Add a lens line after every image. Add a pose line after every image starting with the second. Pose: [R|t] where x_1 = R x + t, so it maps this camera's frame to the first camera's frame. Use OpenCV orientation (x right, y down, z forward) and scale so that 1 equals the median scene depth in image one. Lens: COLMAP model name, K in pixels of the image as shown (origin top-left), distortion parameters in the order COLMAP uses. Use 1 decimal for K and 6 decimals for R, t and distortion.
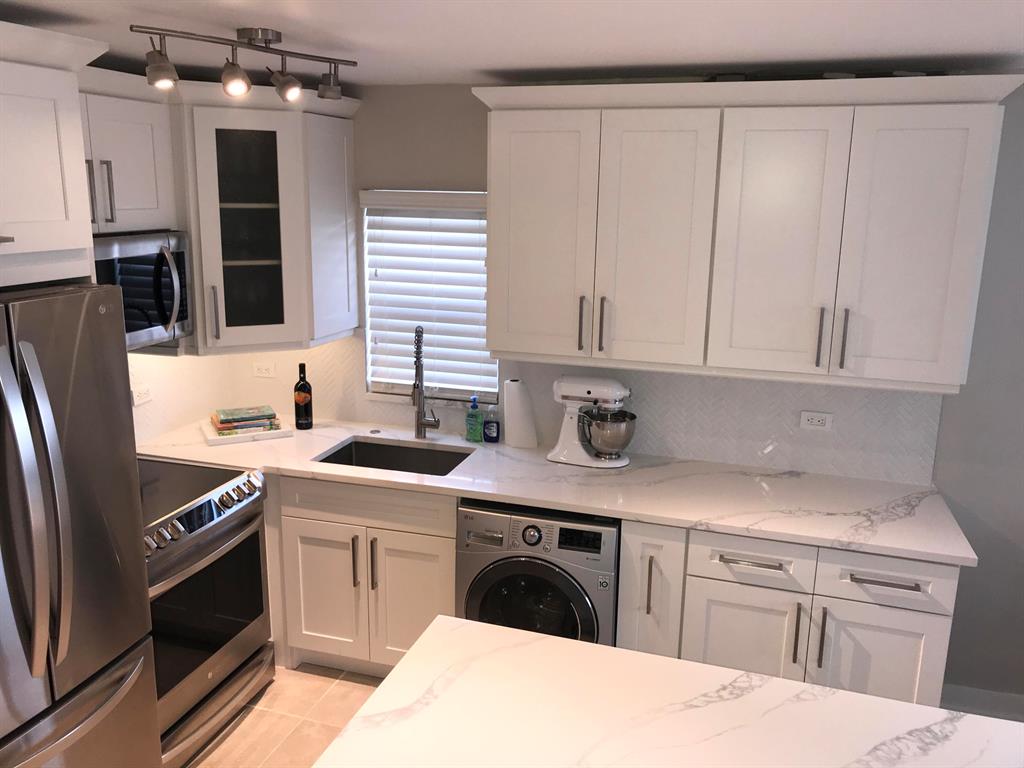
lens RADIAL K [[838.3, 0, 507.3], [0, 838.3, 366.0], [0, 0, 1]] dist [0.036799, -0.034255]
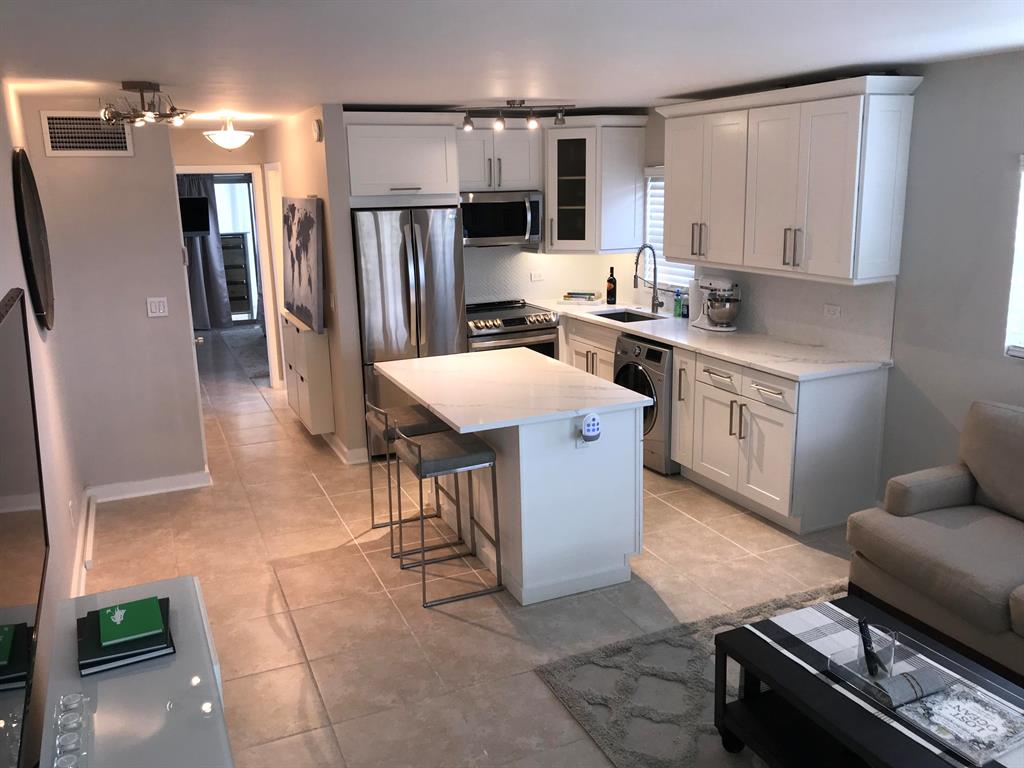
lens RADIAL K [[838.3, 0, 505.1], [0, 838.3, 370.3], [0, 0, 1]] dist [0.036799, -0.034255]
pose [[0.666653, 0.136466, -0.732769, 1.128580], [-0.127434, 0.989490, 0.068340, 0.145980], [0.734394, 0.047821, 0.677037, -0.437844]]
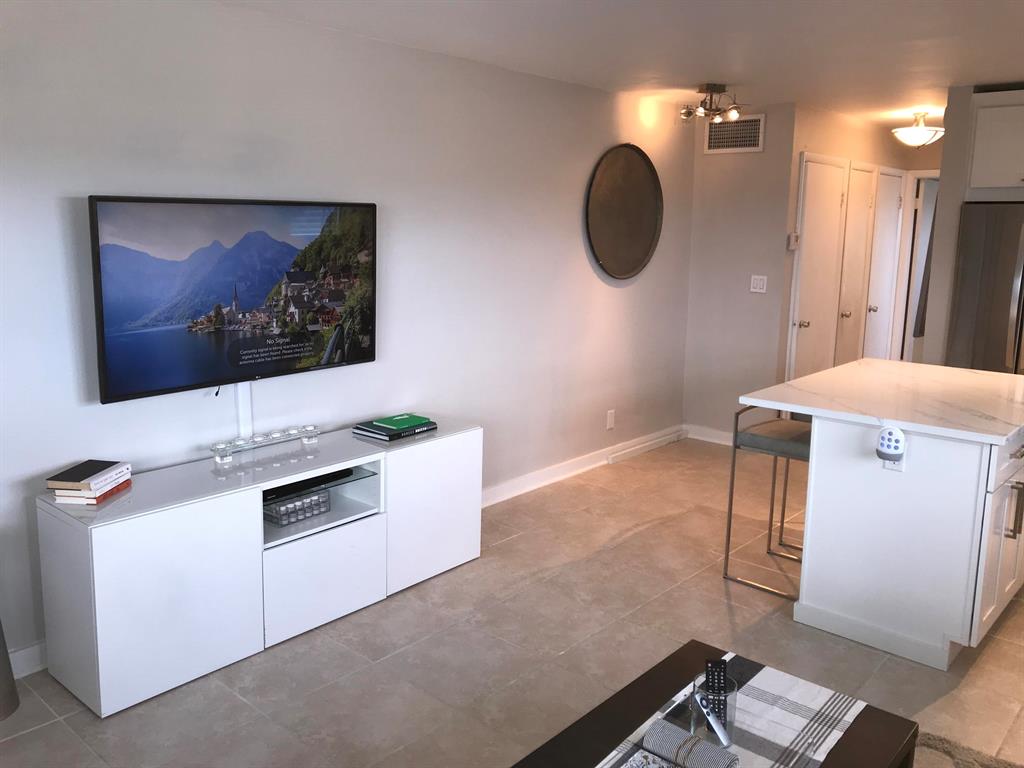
lens RADIAL K [[838.3, 0, 515.2], [0, 838.3, 370.6], [0, 0, 1]] dist [0.036799, -0.034255]
pose [[-0.389645, 0.142094, -0.909938, 1.389471], [-0.215030, 0.946681, 0.239910, 0.072668], [0.895510, 0.289144, -0.338315, 0.377309]]
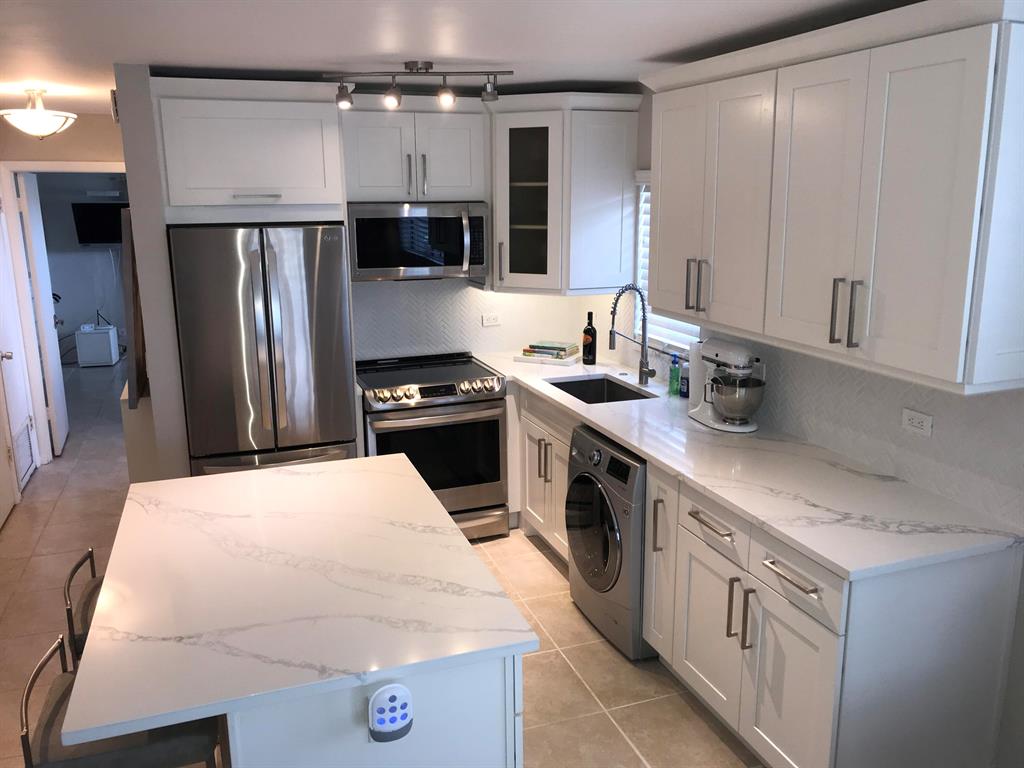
lens RADIAL K [[838.3, 0, 508.7], [0, 838.3, 374.0], [0, 0, 1]] dist [0.036799, -0.034255]
pose [[0.611150, 0.152140, -0.776755, 0.799249], [-0.151383, 0.985704, 0.073958, 0.017423], [0.776903, 0.072389, 0.625445, 0.154413]]
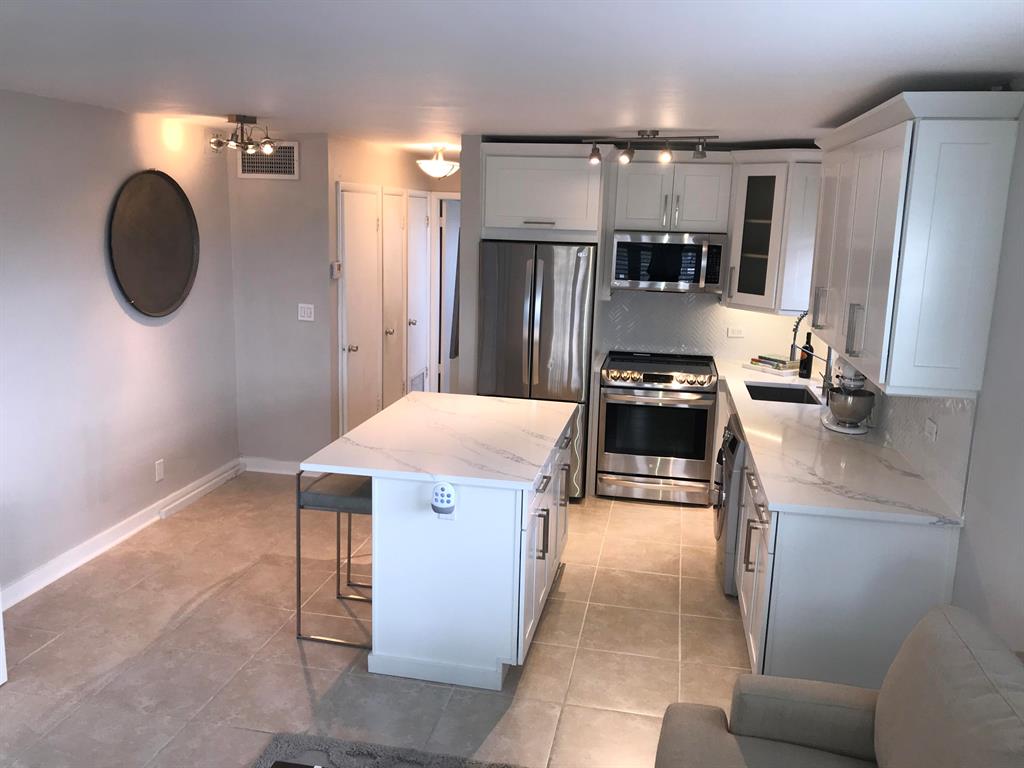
lens RADIAL K [[838.3, 0, 508.1], [0, 838.3, 372.8], [0, 0, 1]] dist [0.036799, -0.034255]
pose [[0.120176, 0.179059, -0.976471, 1.350013], [-0.239833, 0.959702, 0.146467, -0.029216], [0.963347, 0.216588, 0.158277, 0.339030]]
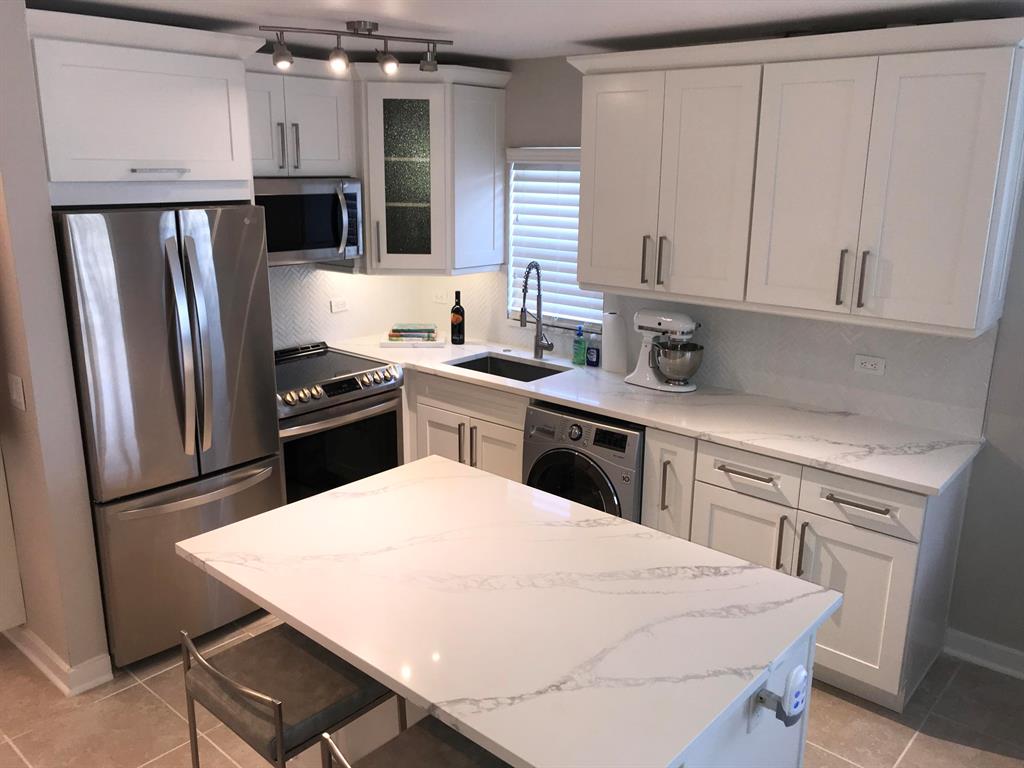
lens RADIAL K [[838.3, 0, 513.8], [0, 838.3, 371.1], [0, 0, 1]] dist [0.036799, -0.034255]
pose [[0.920218, 0.090781, -0.380732, 0.374729], [-0.080335, 0.995828, 0.043275, 0.065863], [0.383073, -0.009237, 0.923672, -0.132885]]
